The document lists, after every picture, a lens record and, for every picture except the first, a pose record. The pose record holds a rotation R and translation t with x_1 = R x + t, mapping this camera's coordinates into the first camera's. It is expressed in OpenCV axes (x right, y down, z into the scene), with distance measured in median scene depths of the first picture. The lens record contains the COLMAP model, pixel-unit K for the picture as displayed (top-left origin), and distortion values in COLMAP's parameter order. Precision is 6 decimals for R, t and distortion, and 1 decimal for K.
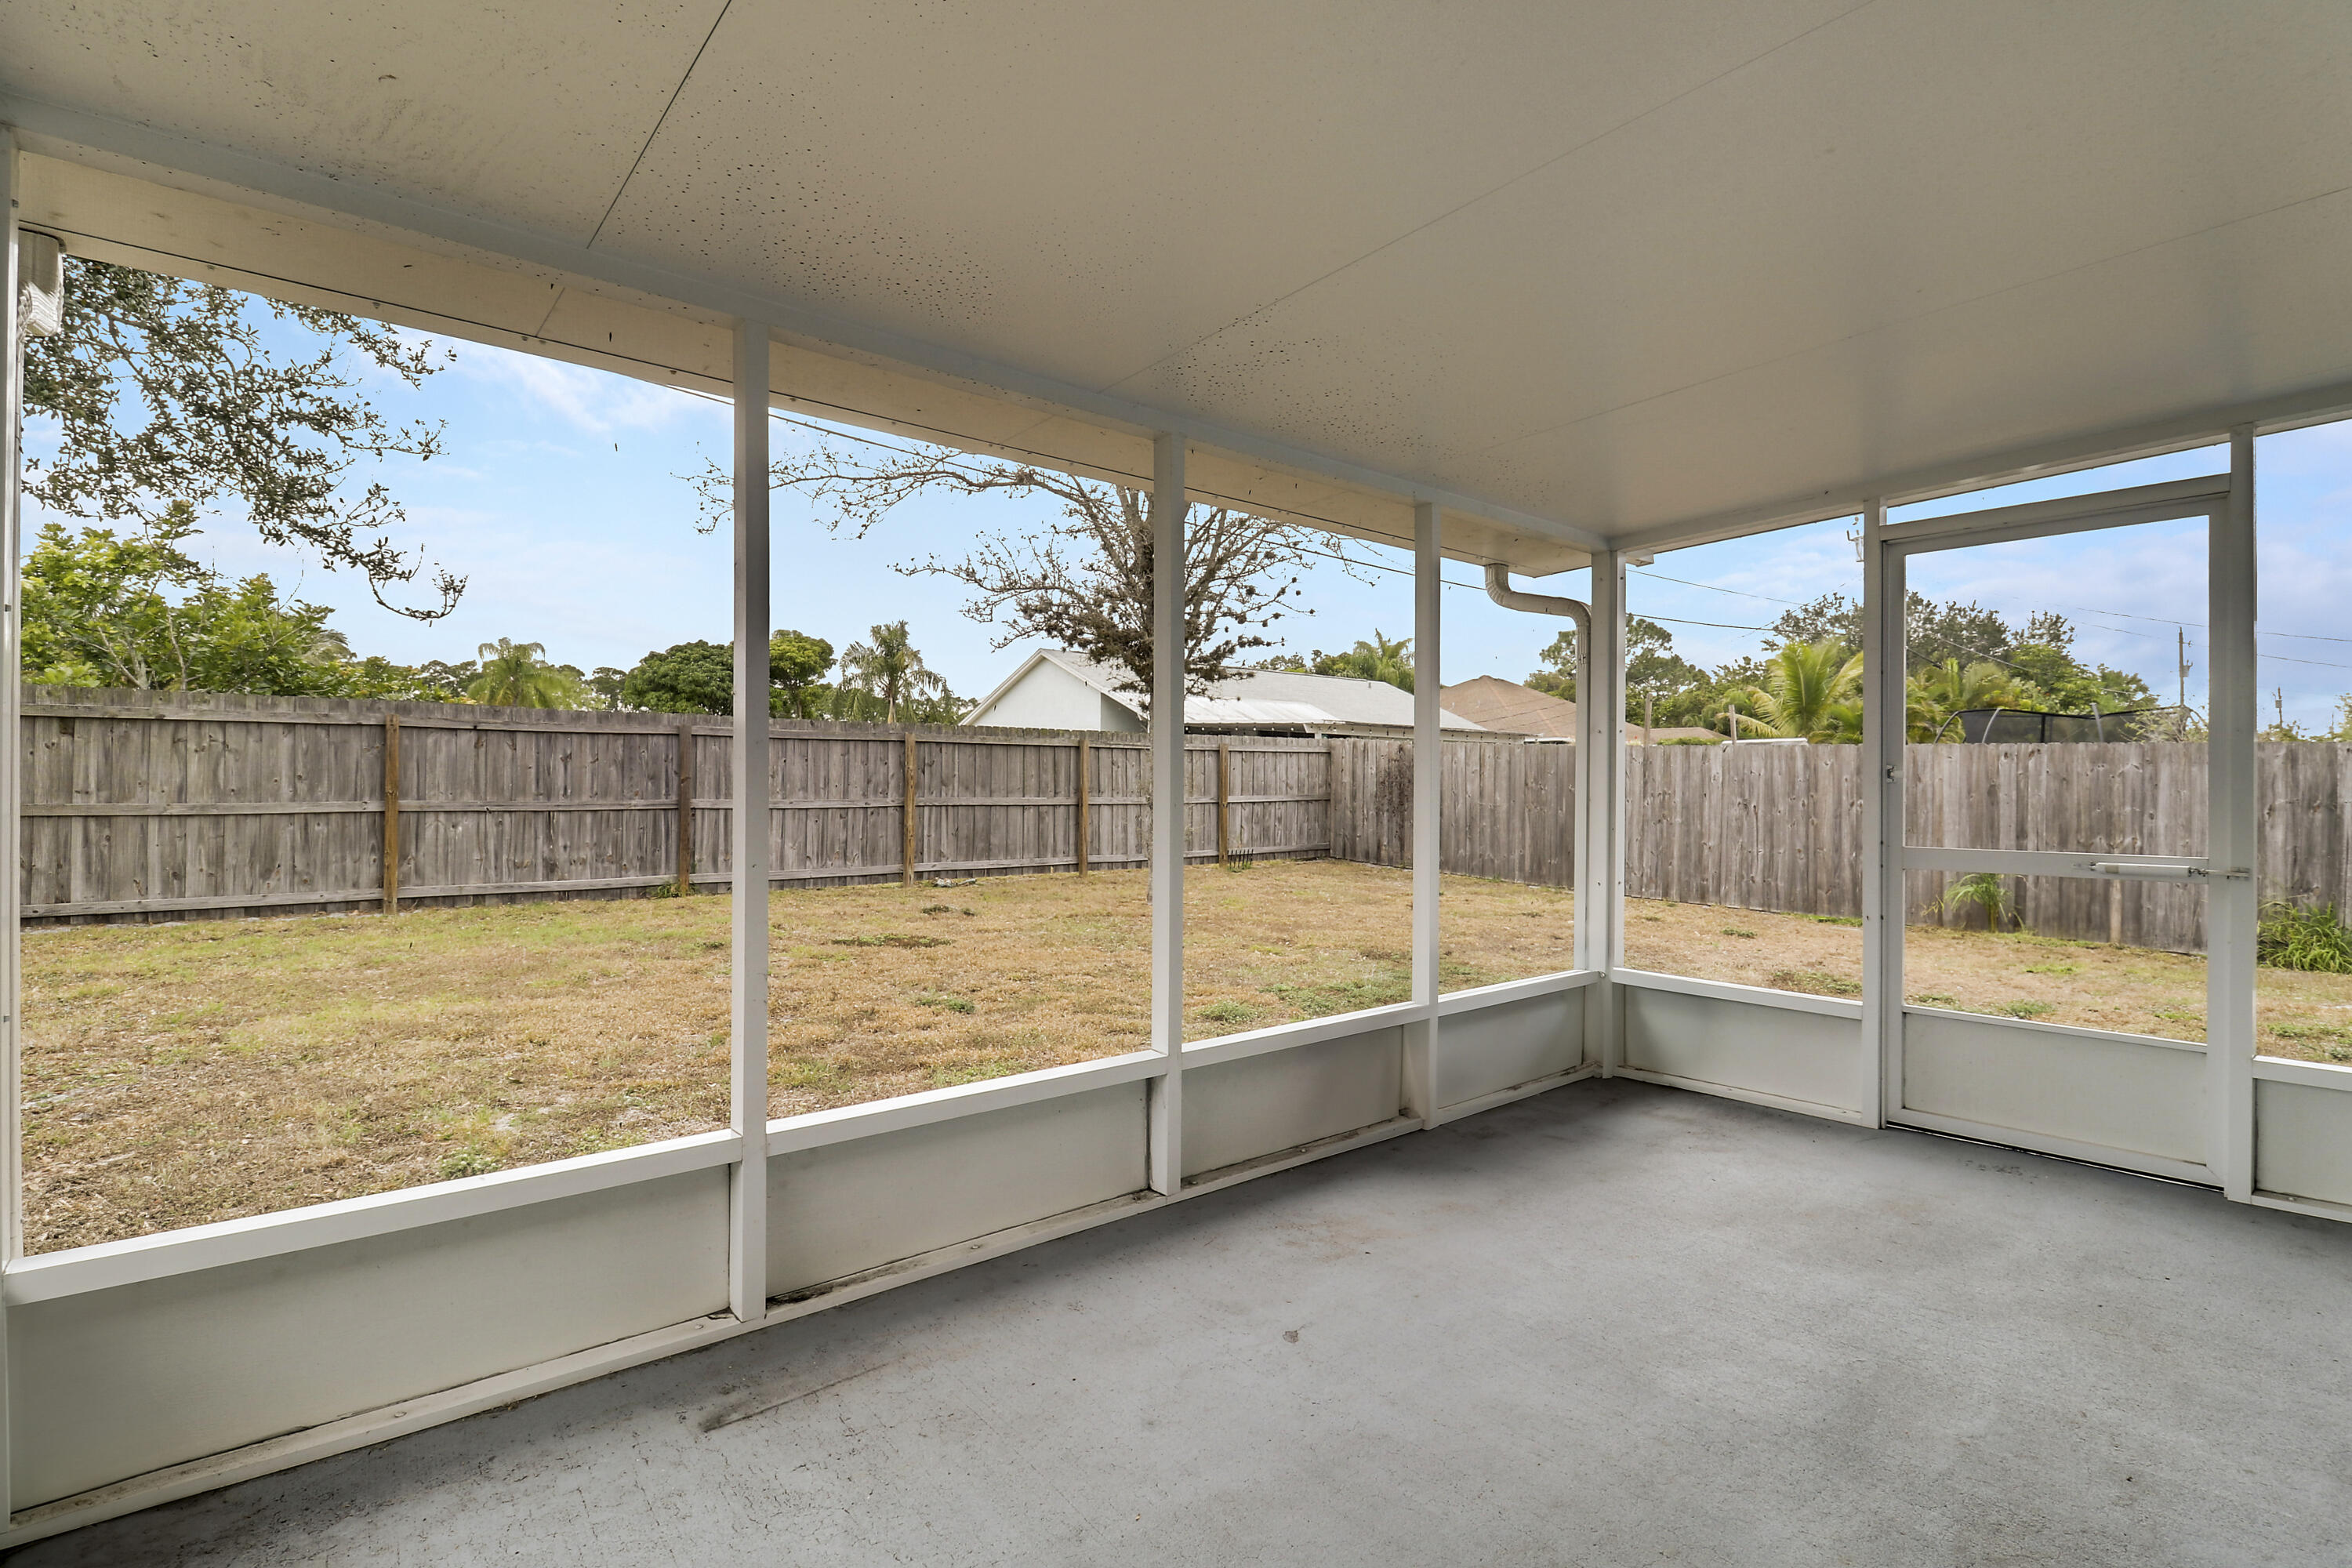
lens RADIAL K [[1150.6, 0, 1176.0], [0, 1150.6, 784.0], [0, 0, 1]] dist [0.000733, -0.015302]
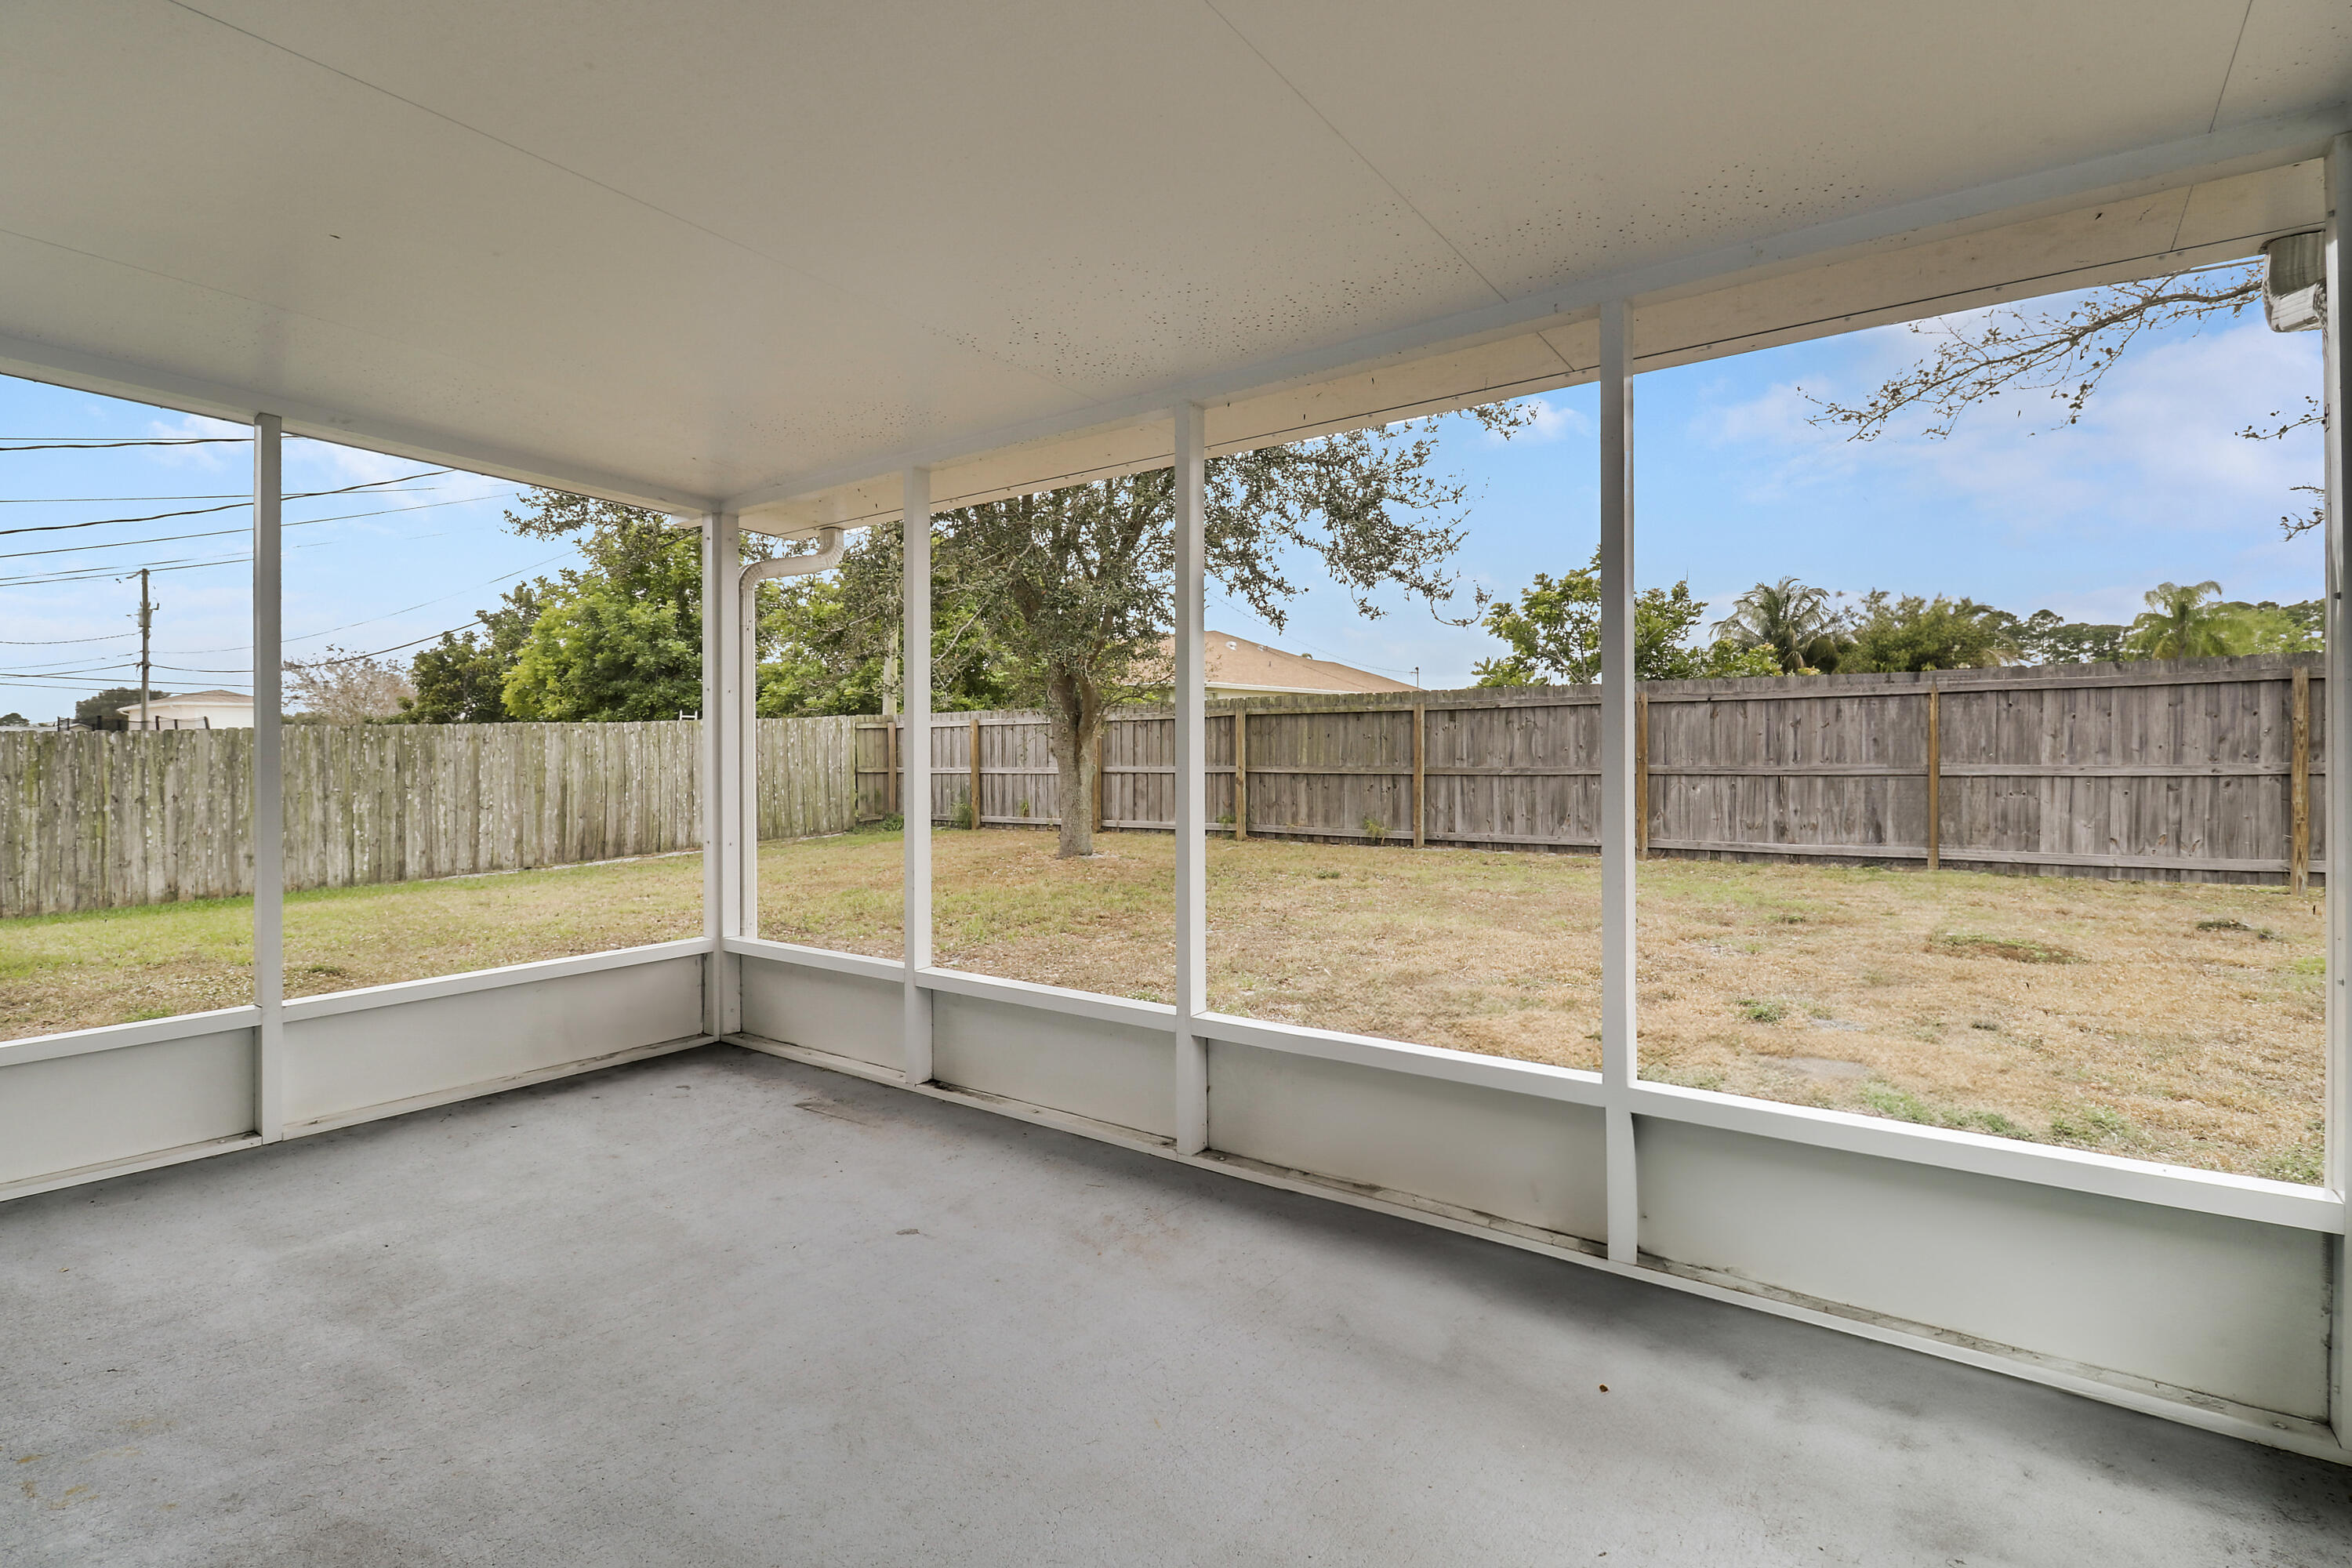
lens RADIAL K [[1116.4, 0, 1184.2], [0, 1116.4, 758.3], [0, 0, 1]] dist [0.002133, -0.010993]
pose [[0.220175, -0.003366, -0.975455, 0.309438], [0.011732, 0.999931, -0.000803, 0.002537], [0.975390, -0.011267, 0.220199, 0.253897]]
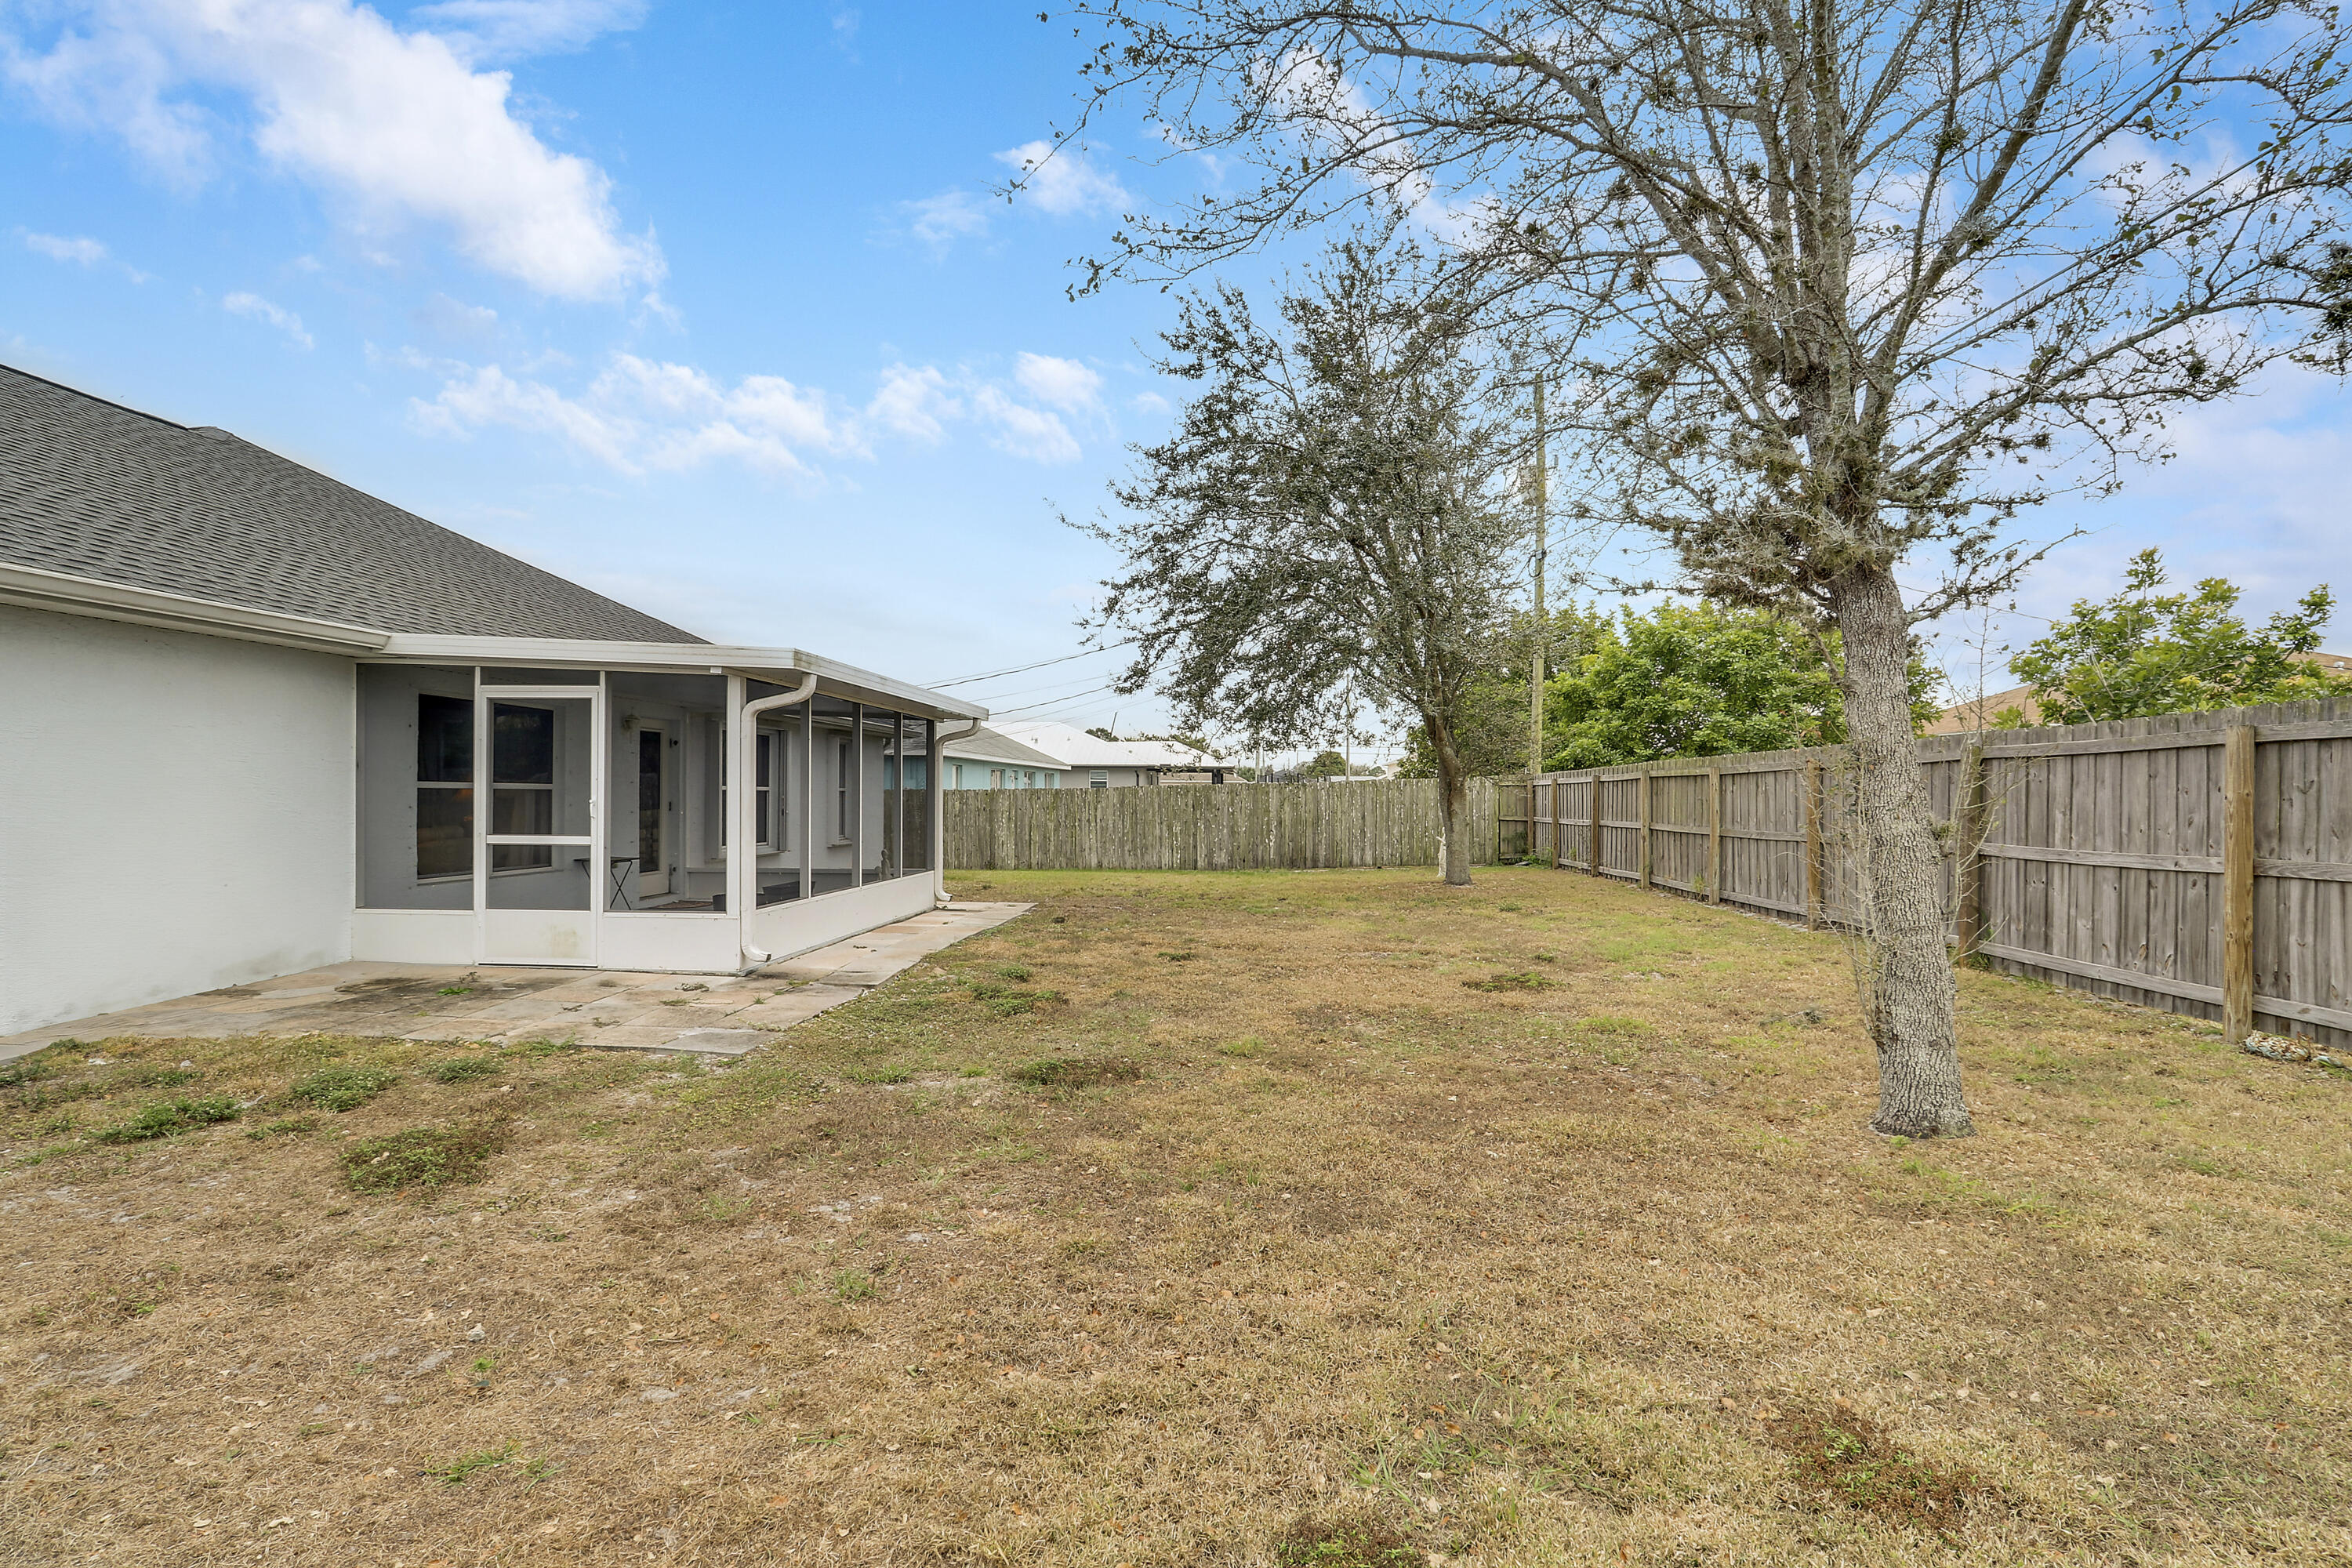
lens RADIAL K [[1095.0, 0, 1187.8], [0, 1095.0, 802.0], [0, 0, 1]] dist [0.003848, -0.012420]
pose [[-0.704772, -0.009505, -0.709370, 0.495236], [-0.011967, 0.999927, -0.001509, -0.007104], [0.709333, 0.007426, -0.704835, 1.200681]]
